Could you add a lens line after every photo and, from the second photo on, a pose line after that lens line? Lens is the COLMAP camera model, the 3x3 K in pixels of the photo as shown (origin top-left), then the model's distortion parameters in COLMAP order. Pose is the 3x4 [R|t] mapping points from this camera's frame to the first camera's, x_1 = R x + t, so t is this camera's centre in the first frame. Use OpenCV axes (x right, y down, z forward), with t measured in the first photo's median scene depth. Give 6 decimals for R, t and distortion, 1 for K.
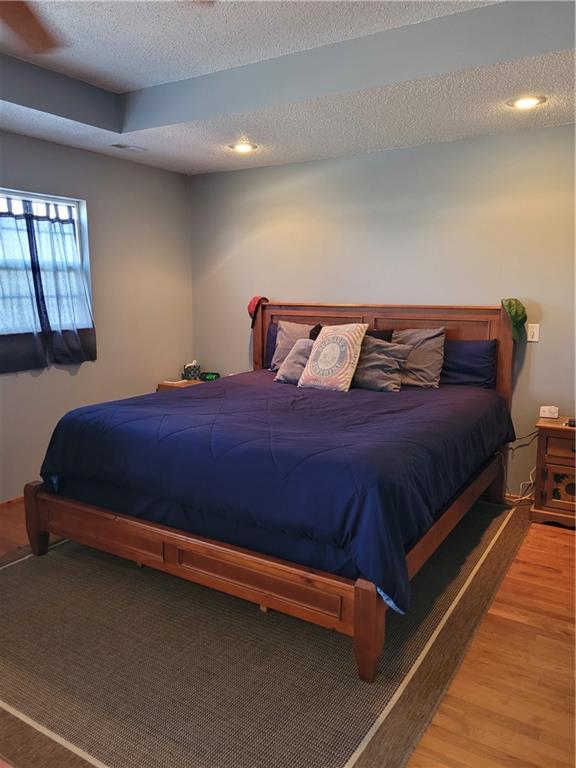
lens RADIAL K [[576.9, 0, 288.0], [0, 576.9, 383.9], [0, 0, 1]] dist [-0.003583, -0.000520]
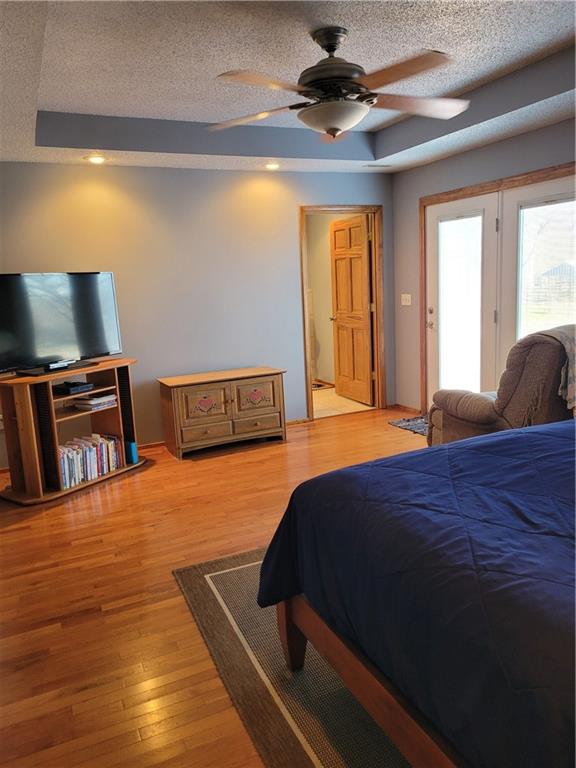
lens RADIAL K [[576.9, 0, 288.1], [0, 576.9, 383.3], [0, 0, 1]] dist [-0.003583, -0.000520]
pose [[-0.558075, 0.177487, -0.810587, 0.872285], [-0.089956, 0.958159, 0.271733, -0.236043], [0.824900, 0.224564, -0.518759, 1.397833]]
